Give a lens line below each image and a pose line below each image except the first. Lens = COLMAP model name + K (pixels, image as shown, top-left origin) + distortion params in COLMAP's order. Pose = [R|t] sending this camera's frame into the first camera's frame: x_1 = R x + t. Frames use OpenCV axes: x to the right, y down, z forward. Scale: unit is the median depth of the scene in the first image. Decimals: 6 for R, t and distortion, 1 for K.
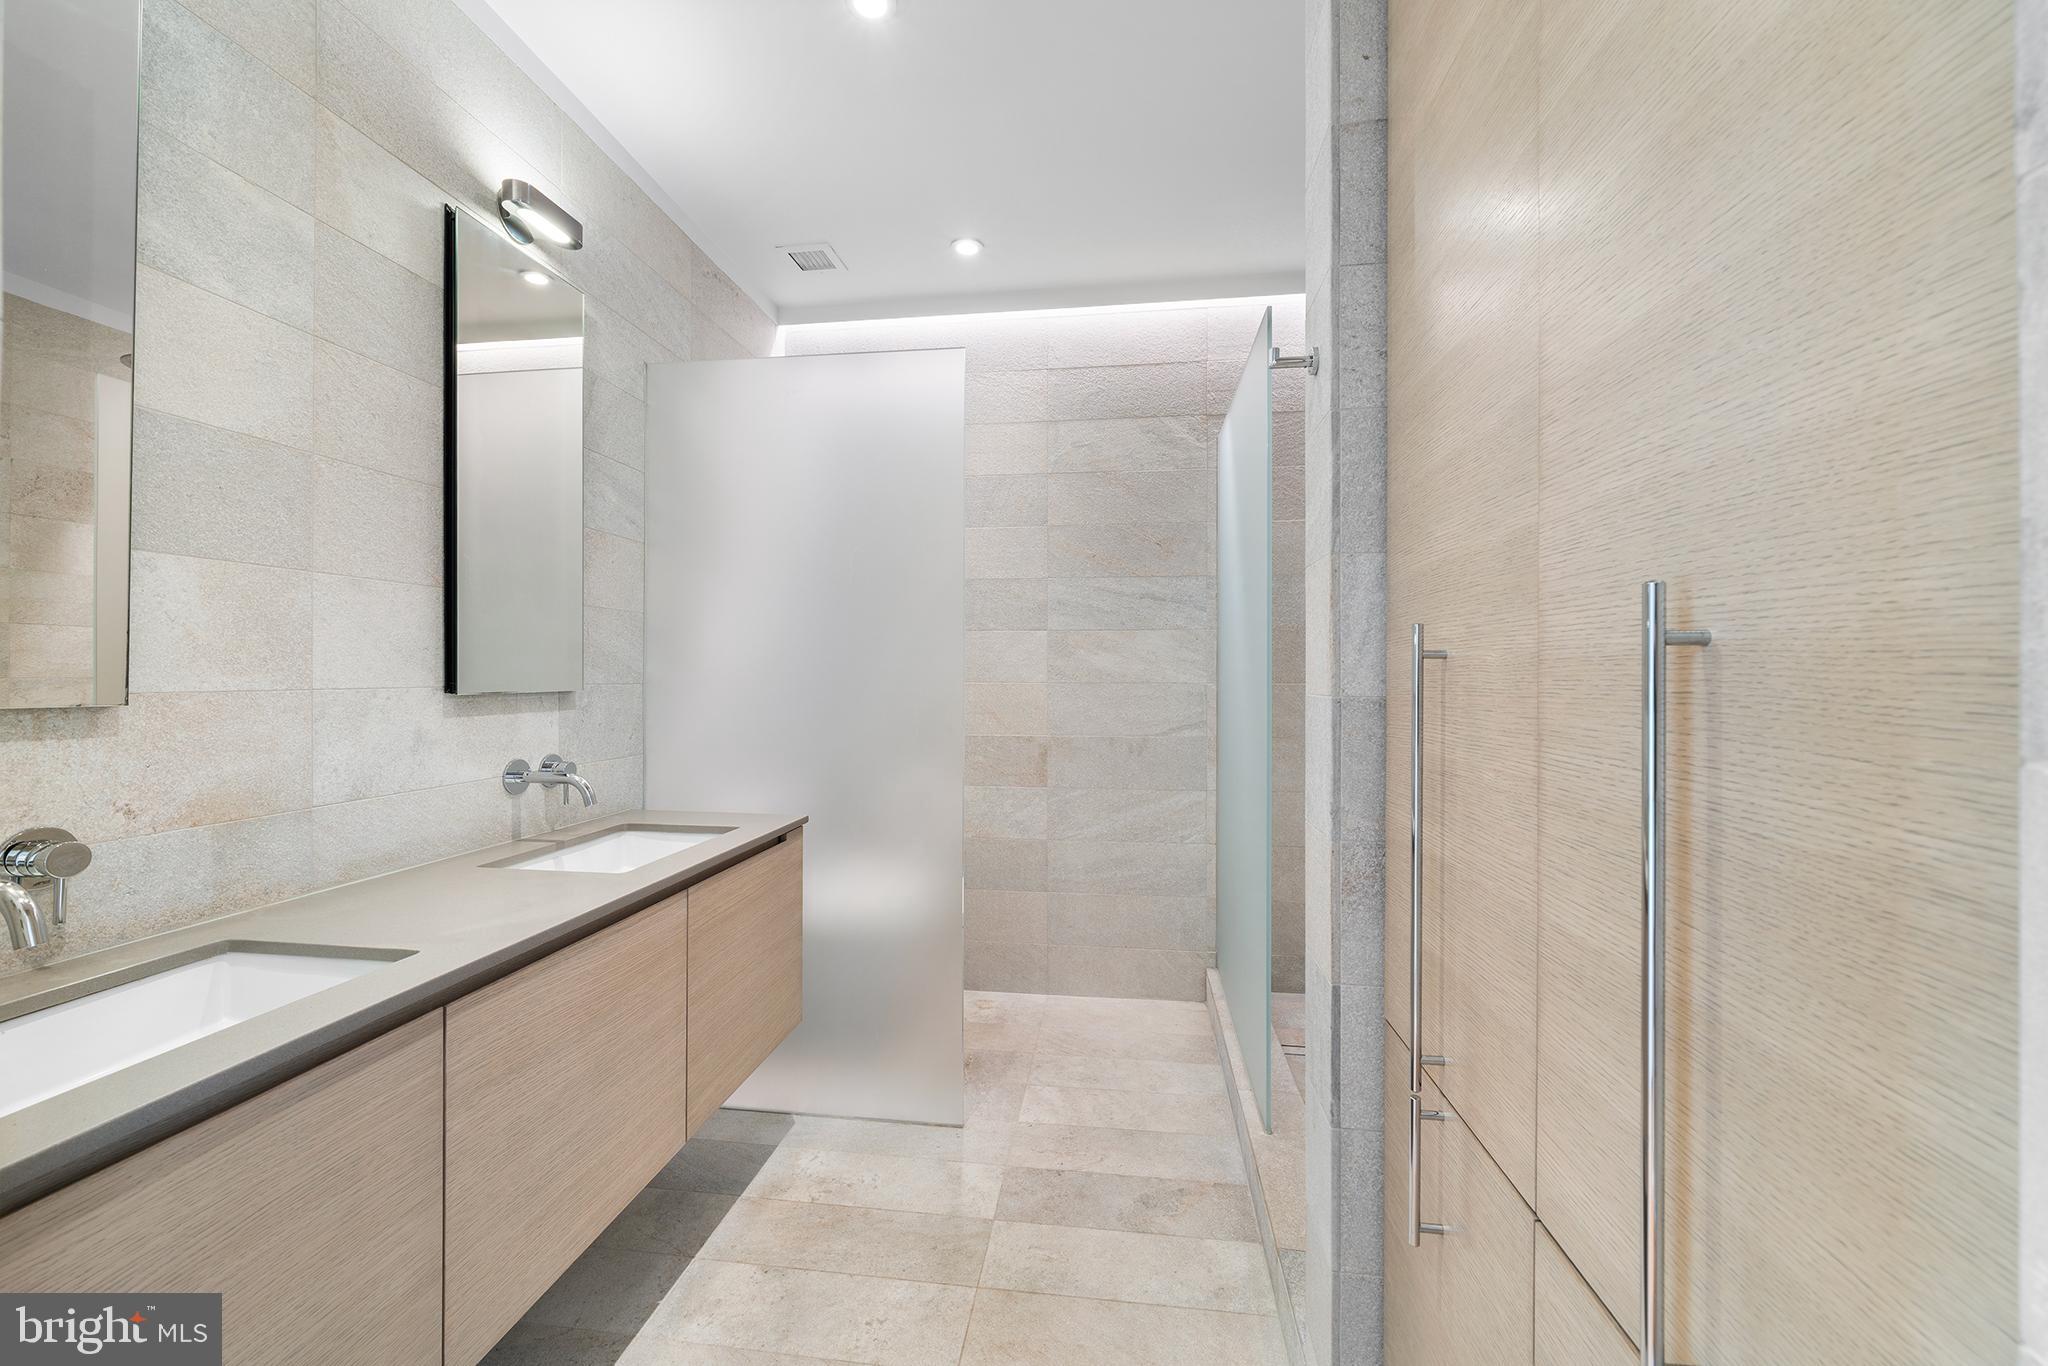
lens RADIAL K [[805.7, 0, 1020.8], [0, 805.7, 690.7], [0, 0, 1]] dist [-0.002775, -0.000222]
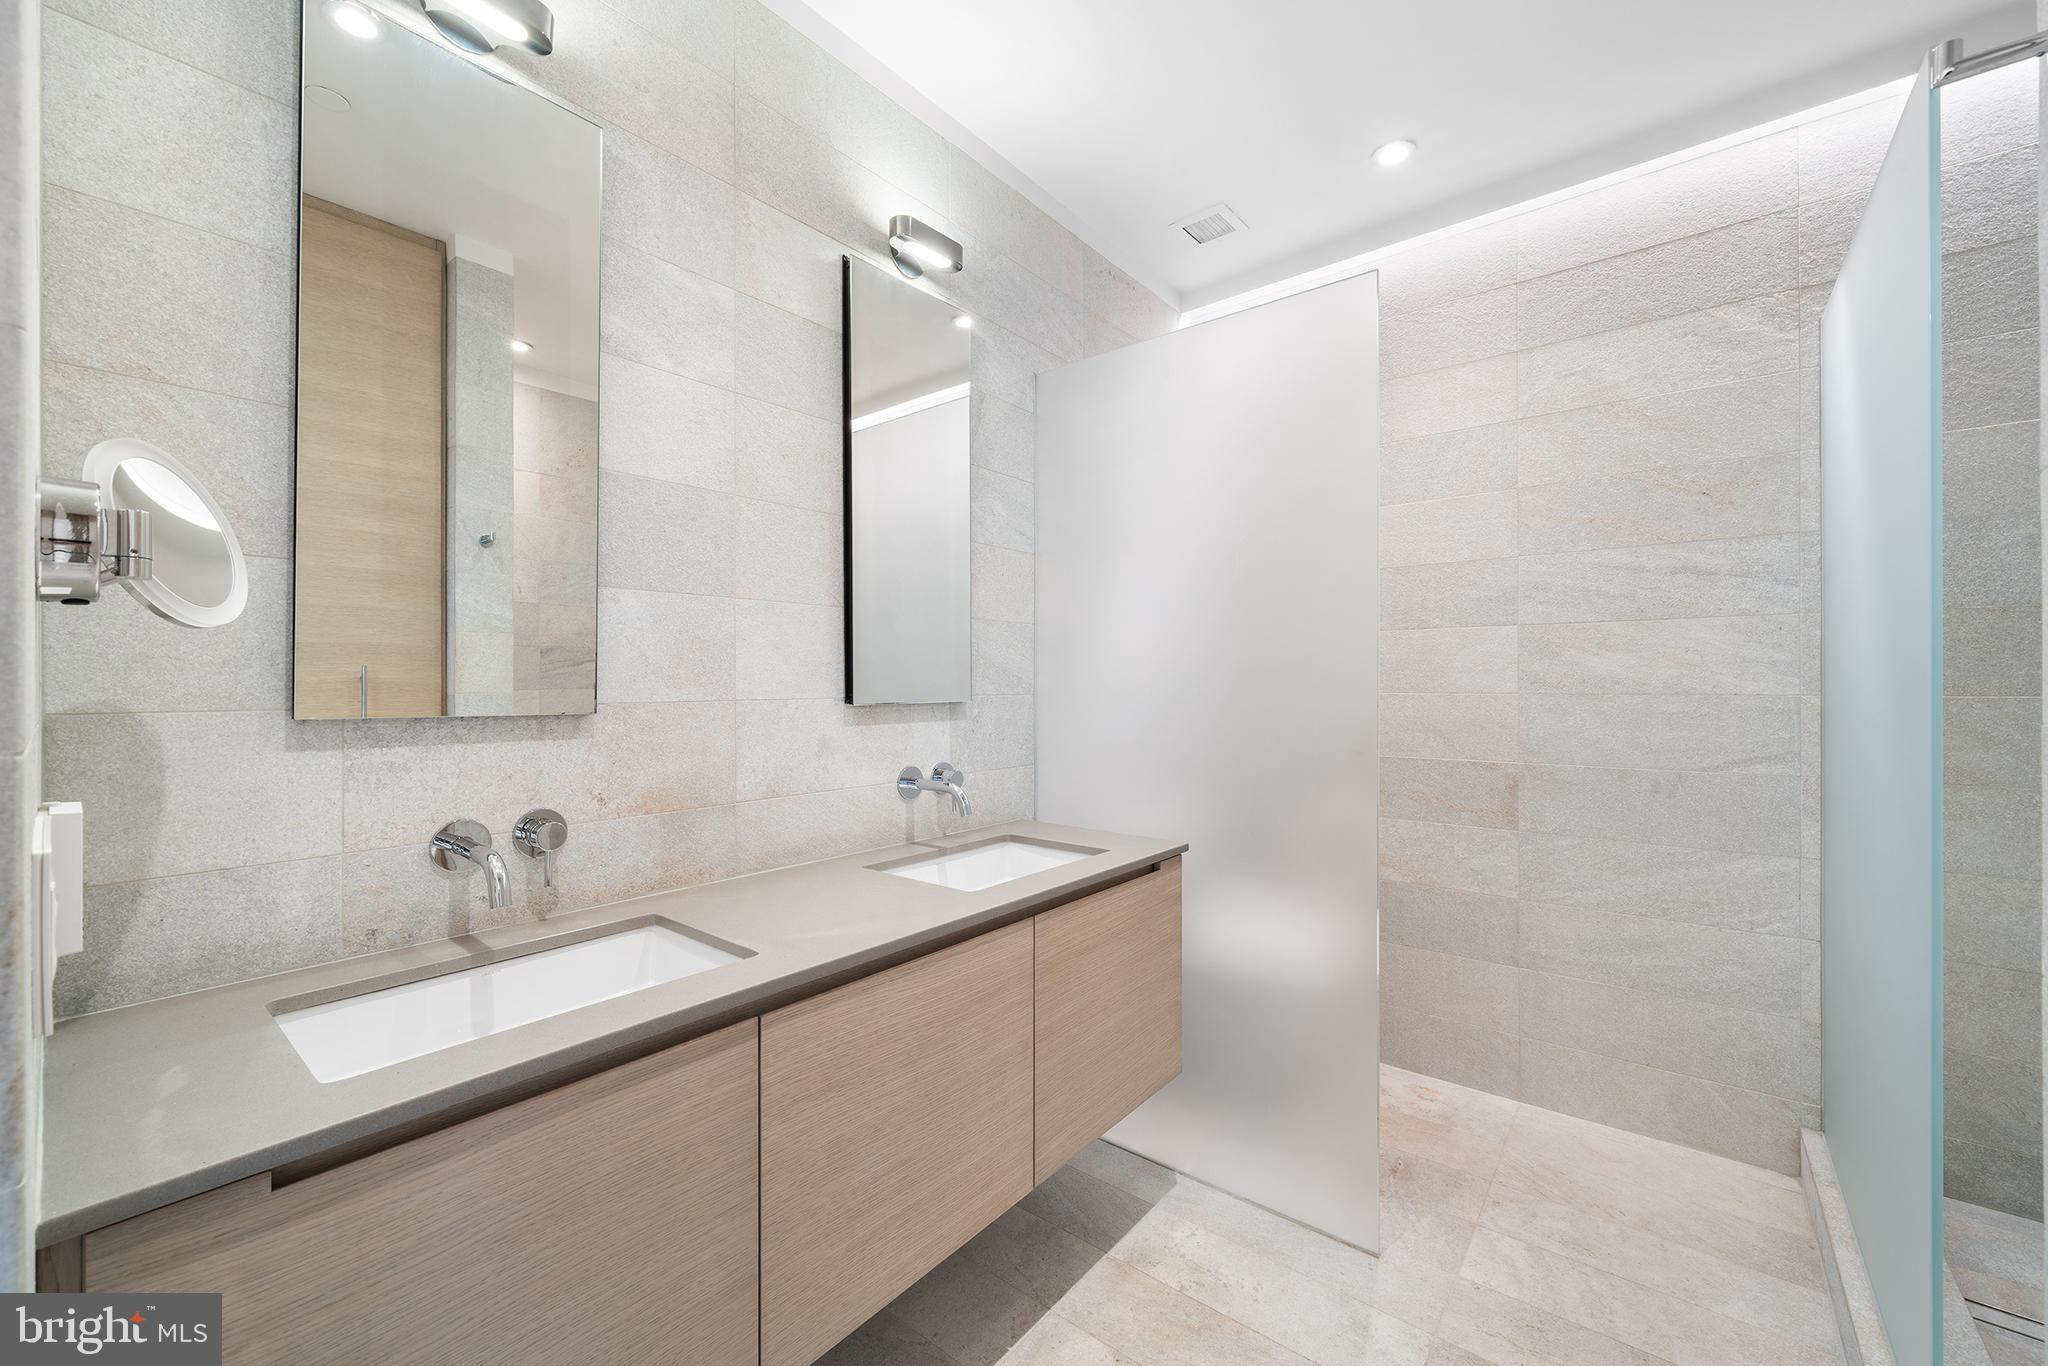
lens RADIAL K [[805.7, 0, 1020.8], [0, 805.7, 690.7], [0, 0, 1]] dist [-0.002775, -0.000222]
pose [[0.851564, -0.000031, -0.524251, 0.037331], [-0.005342, 0.999948, -0.008736, -0.003861], [0.524223, 0.010239, 0.851519, 0.122157]]
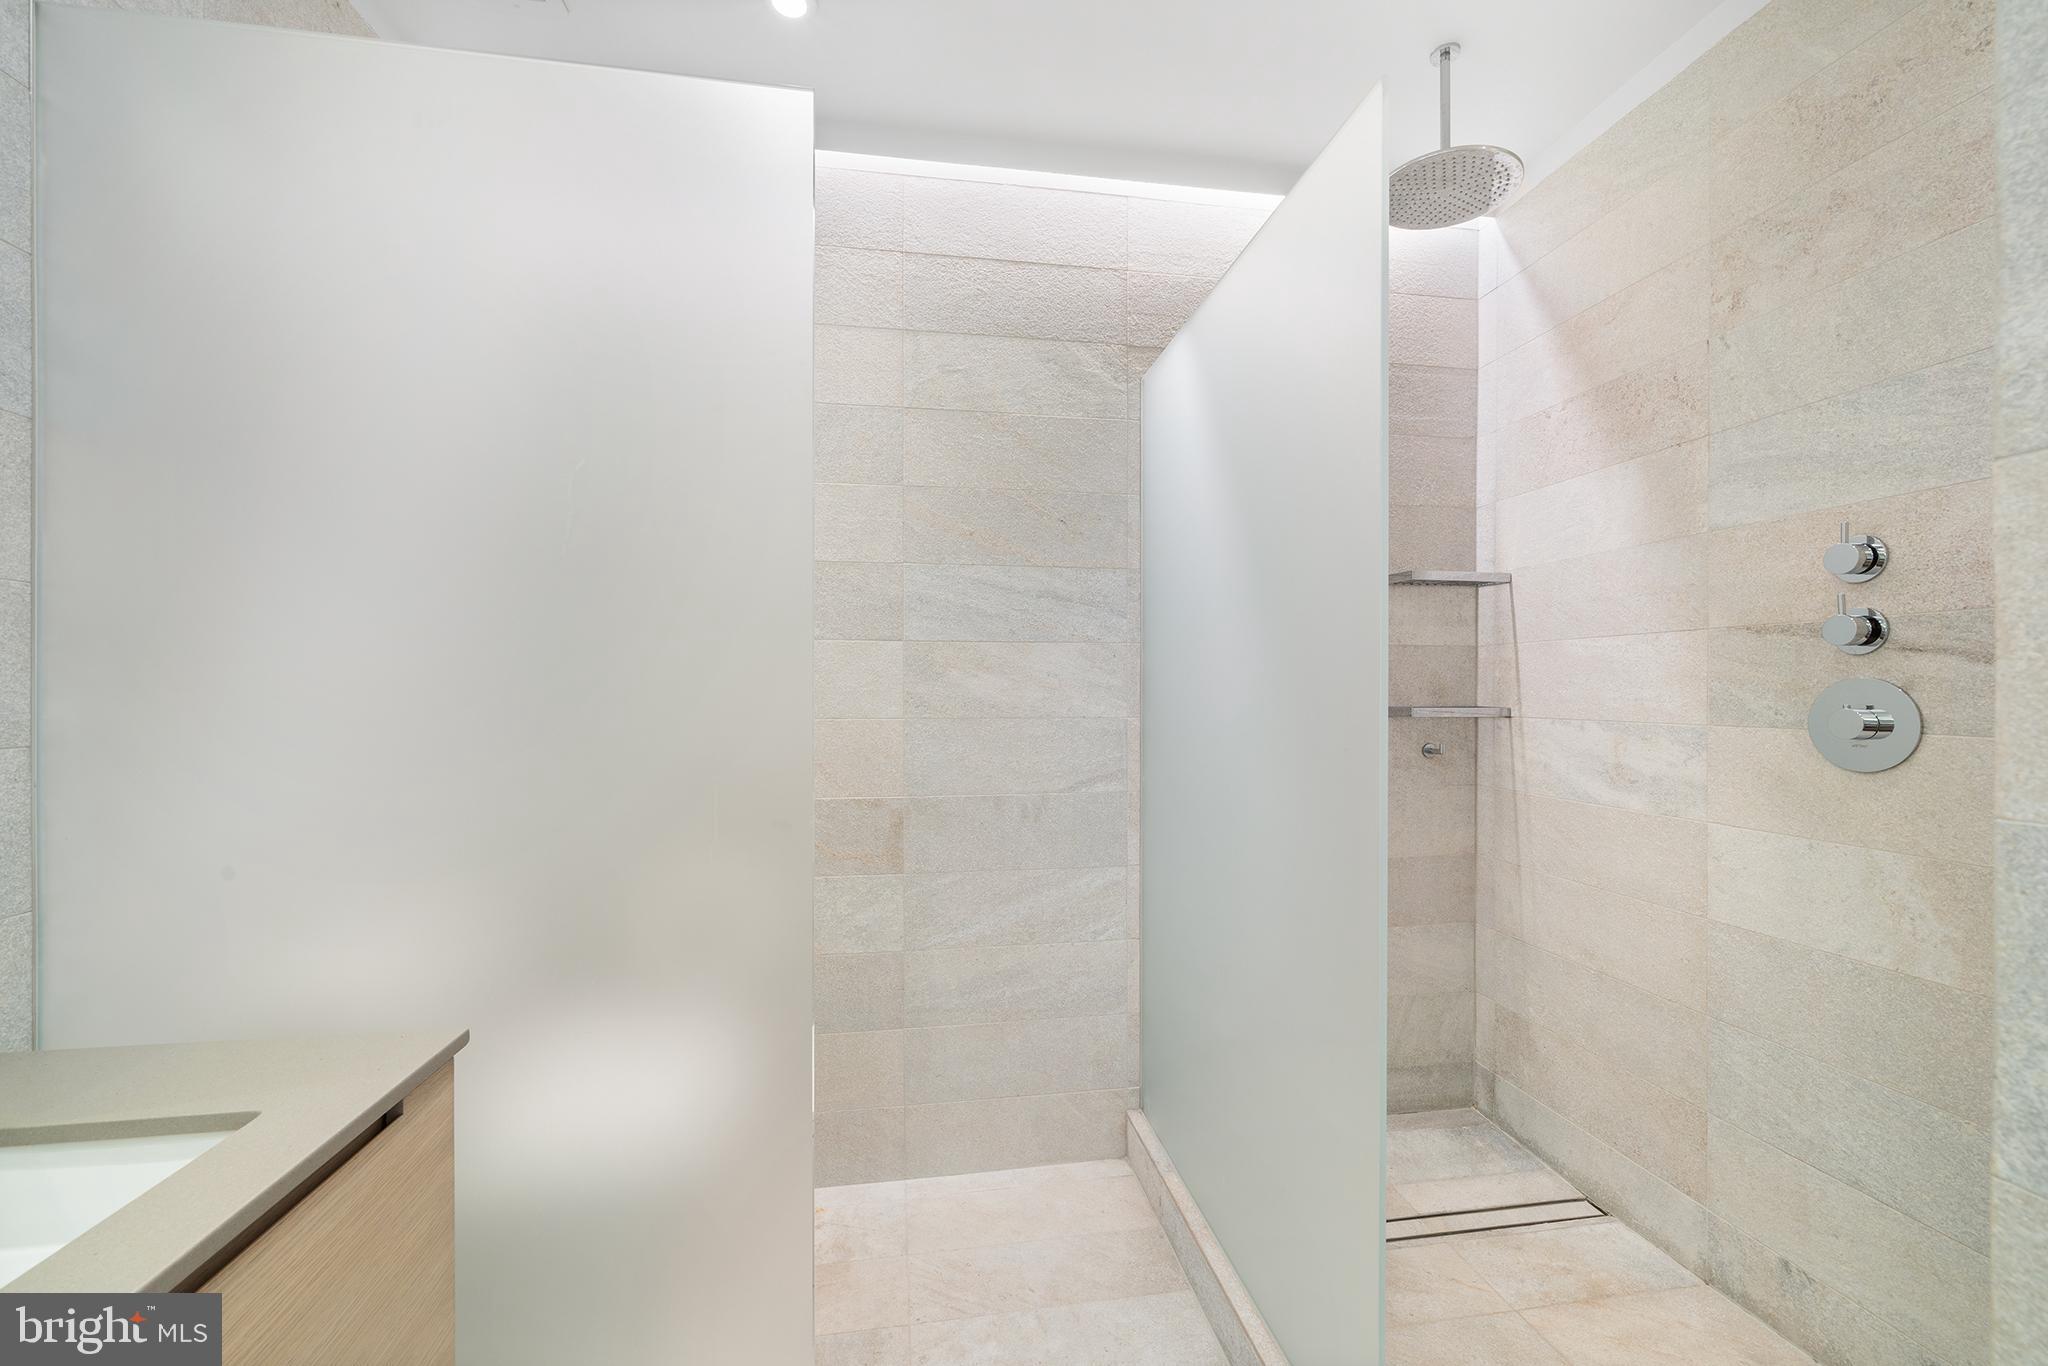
lens RADIAL K [[795.6, 0, 1016.3], [0, 795.6, 695.9], [0, 0, 1]] dist [-0.001668, -0.000199]
pose [[0.958765, -0.004761, 0.284159, -0.077203], [0.008858, 0.999874, -0.013136, -0.022754], [-0.284060, 0.015111, 0.958687, 0.397057]]
